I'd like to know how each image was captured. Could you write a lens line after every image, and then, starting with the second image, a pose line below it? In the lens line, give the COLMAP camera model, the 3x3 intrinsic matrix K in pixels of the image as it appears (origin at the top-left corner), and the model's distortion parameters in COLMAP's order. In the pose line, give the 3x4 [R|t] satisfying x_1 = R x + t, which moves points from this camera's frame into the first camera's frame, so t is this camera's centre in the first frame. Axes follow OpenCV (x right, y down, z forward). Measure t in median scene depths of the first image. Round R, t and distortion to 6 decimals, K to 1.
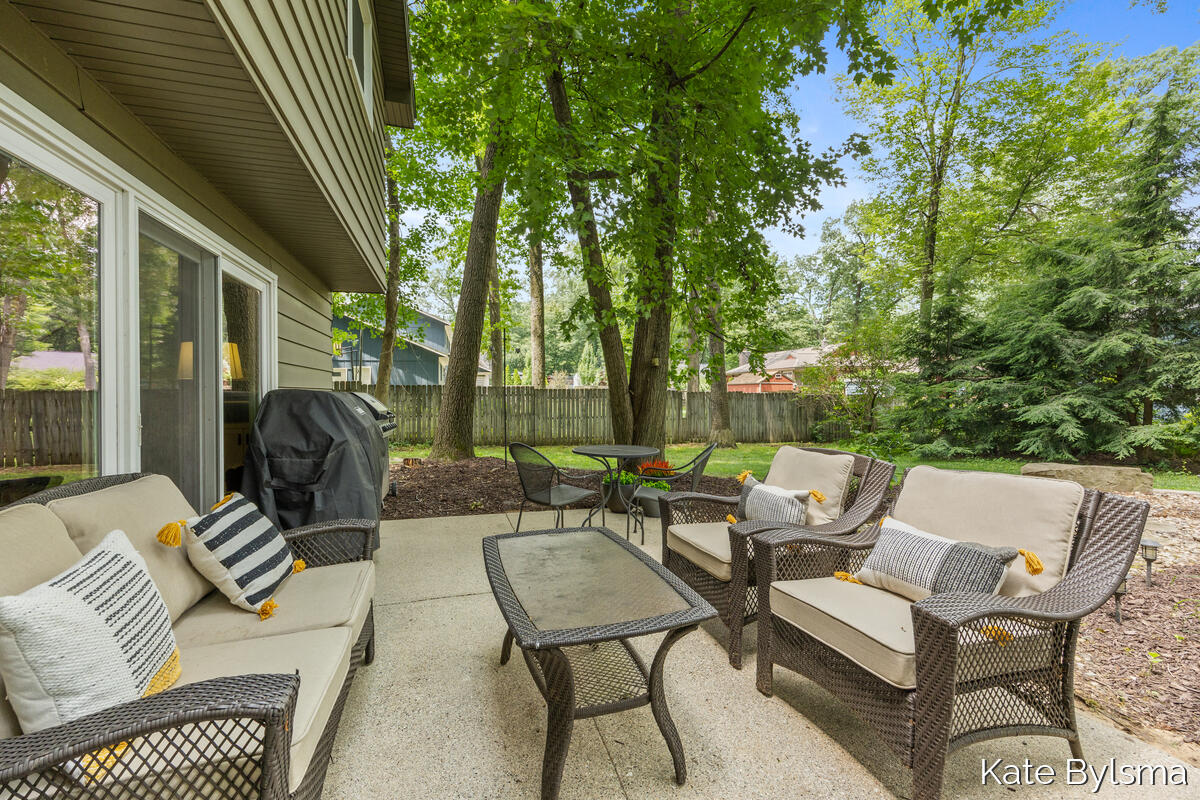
lens RADIAL K [[482.8, 0, 600.0], [0, 482.8, 400.0], [0, 0, 1]] dist [-0.002511, 0.000072]
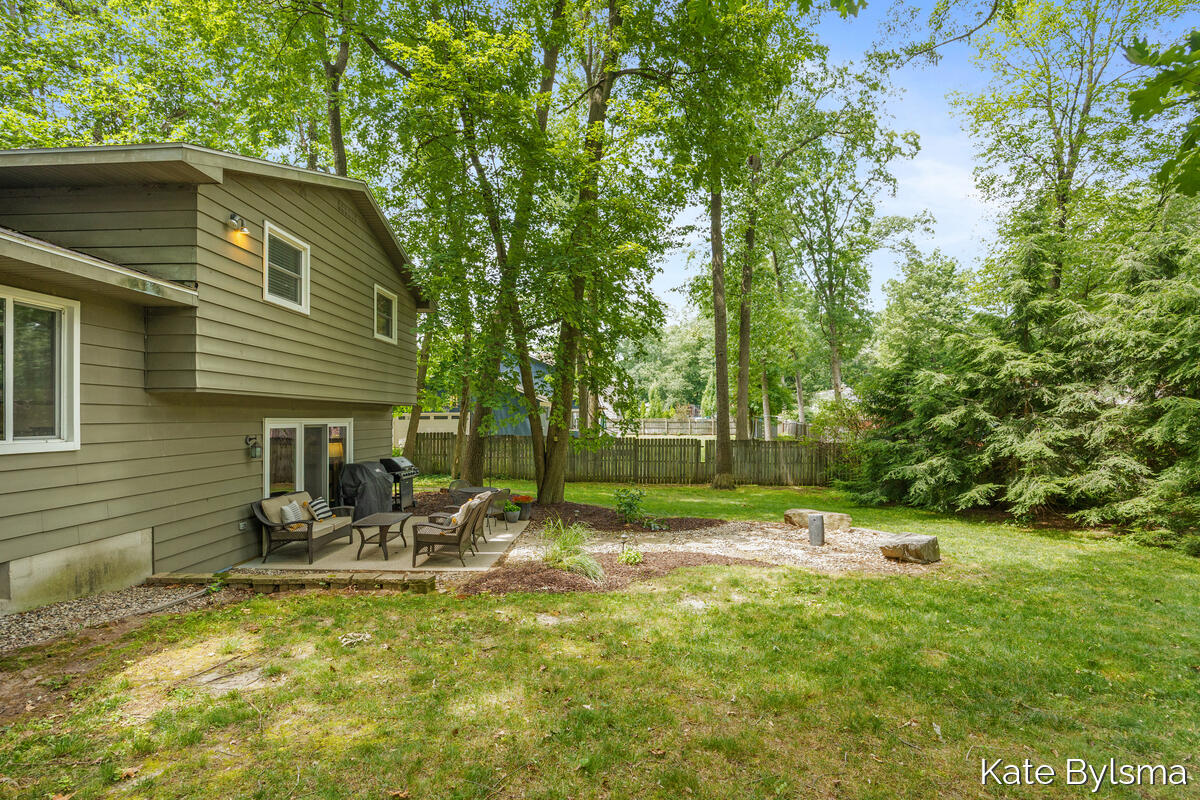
lens RADIAL K [[556.1, 0, 600.0], [0, 556.1, 400.0], [0, 0, 1]] dist [-0.000289, -0.000065]
pose [[0.947292, -0.019586, -0.319772, 2.320299], [0.004827, 0.998889, -0.046881, -0.302731], [0.320334, 0.042867, 0.946334, -2.107227]]
